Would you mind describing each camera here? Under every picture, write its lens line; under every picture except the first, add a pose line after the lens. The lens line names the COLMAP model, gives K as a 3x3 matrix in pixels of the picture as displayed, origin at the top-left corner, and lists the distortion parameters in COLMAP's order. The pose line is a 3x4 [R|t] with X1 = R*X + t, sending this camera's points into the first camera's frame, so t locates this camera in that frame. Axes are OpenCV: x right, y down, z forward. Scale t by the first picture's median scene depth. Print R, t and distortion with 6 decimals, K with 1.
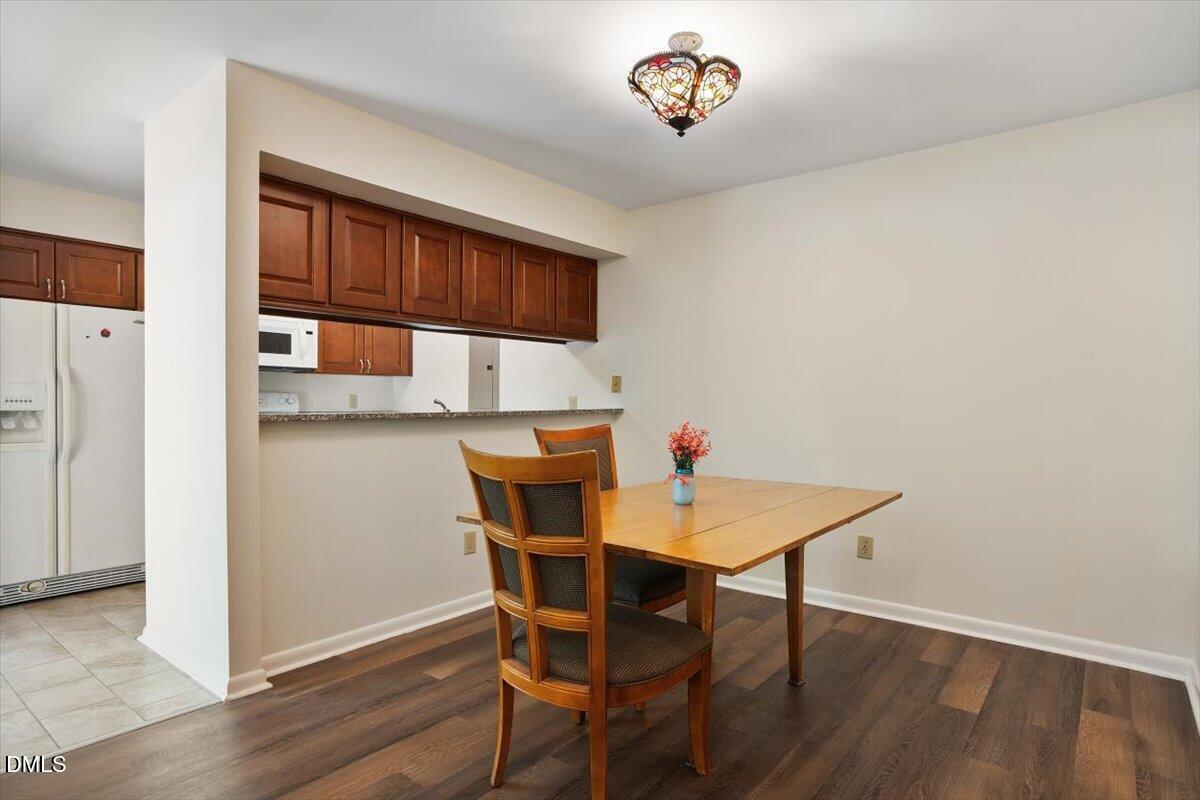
lens RADIAL K [[657.1, 0, 609.1], [0, 657.1, 416.8], [0, 0, 1]] dist [-0.041166, 0.029823]
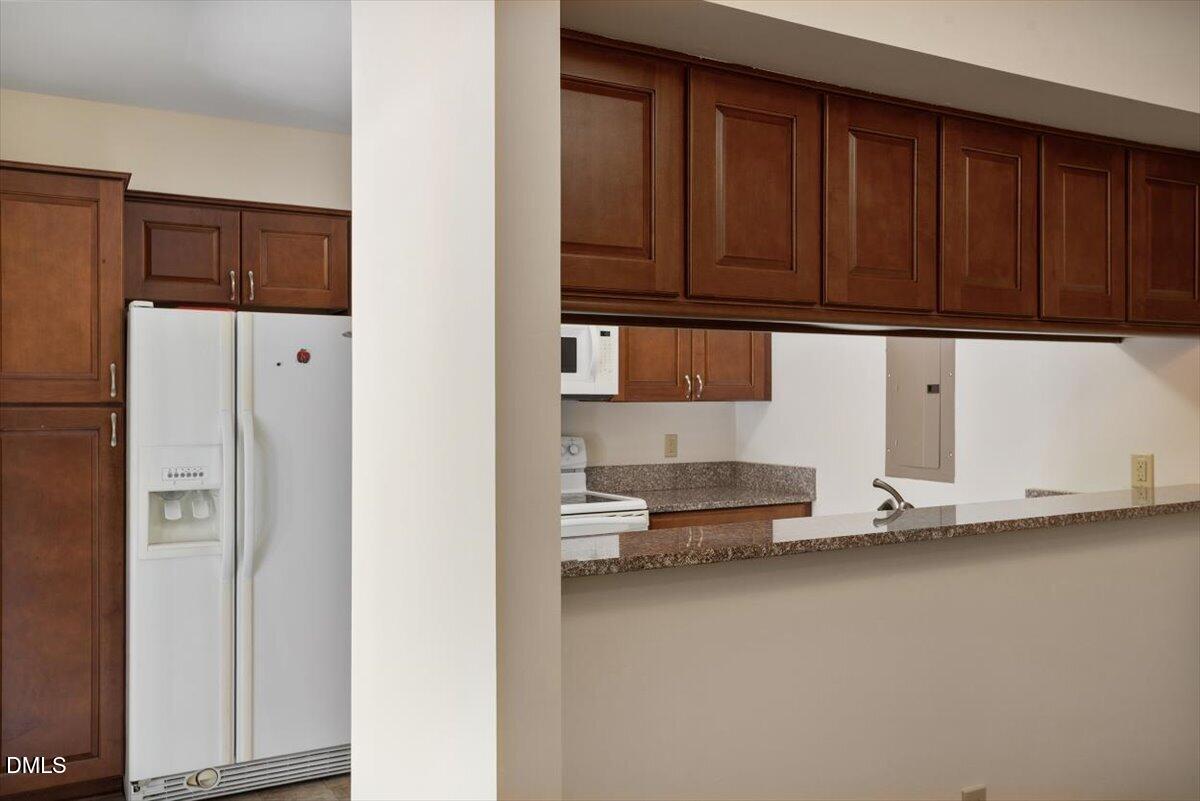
lens RADIAL K [[985.9, 0, 600.0], [0, 985.9, 400.5], [0, 0, 1]] dist [-0.001308, 0.004229]
pose [[0.922339, -0.008994, -0.386277, -0.181642], [0.000057, 0.999732, -0.023141, -0.069870], [0.386382, 0.021322, 0.922092, 0.279043]]
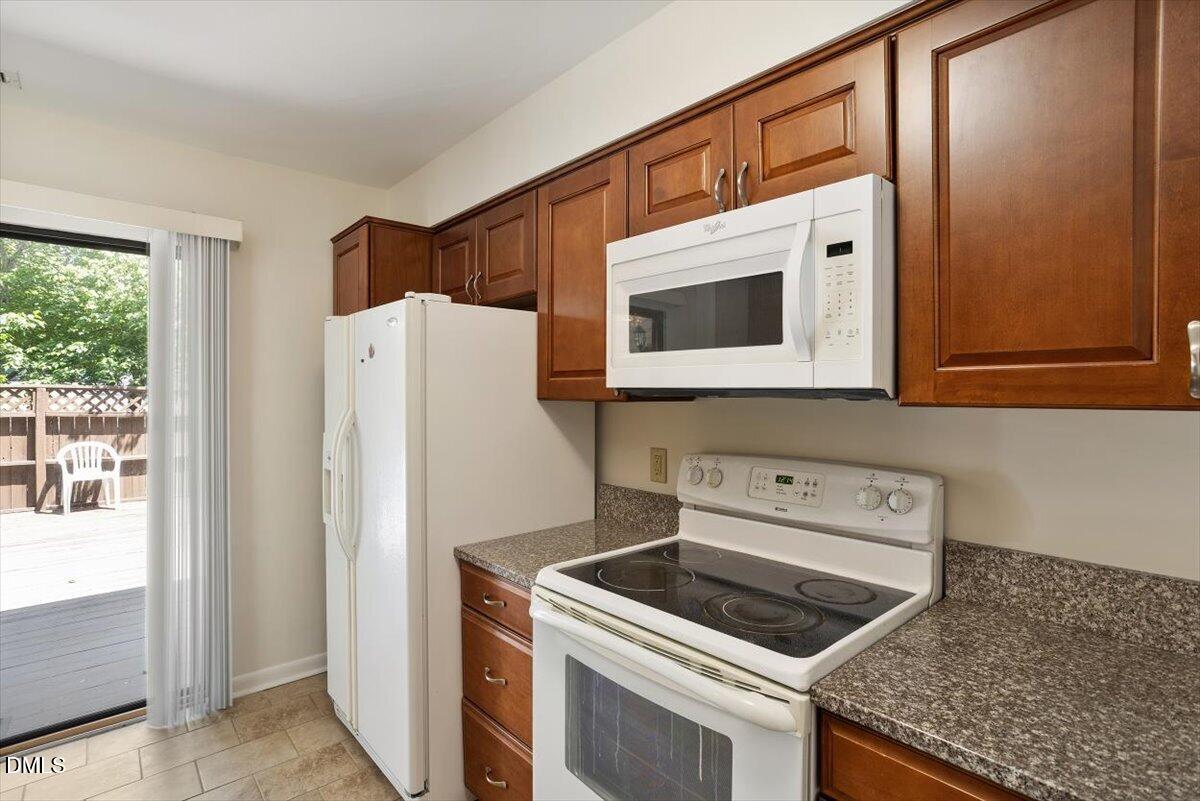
lens RADIAL K [[583.9, 0, 591.4], [0, 583.9, 393.6], [0, 0, 1]] dist [-0.060415, 0.032972]
pose [[-0.183979, -0.006639, -0.982908, -0.314926], [-0.024494, 0.999698, -0.002168, -0.098540], [0.982625, 0.023677, -0.184086, 1.335484]]
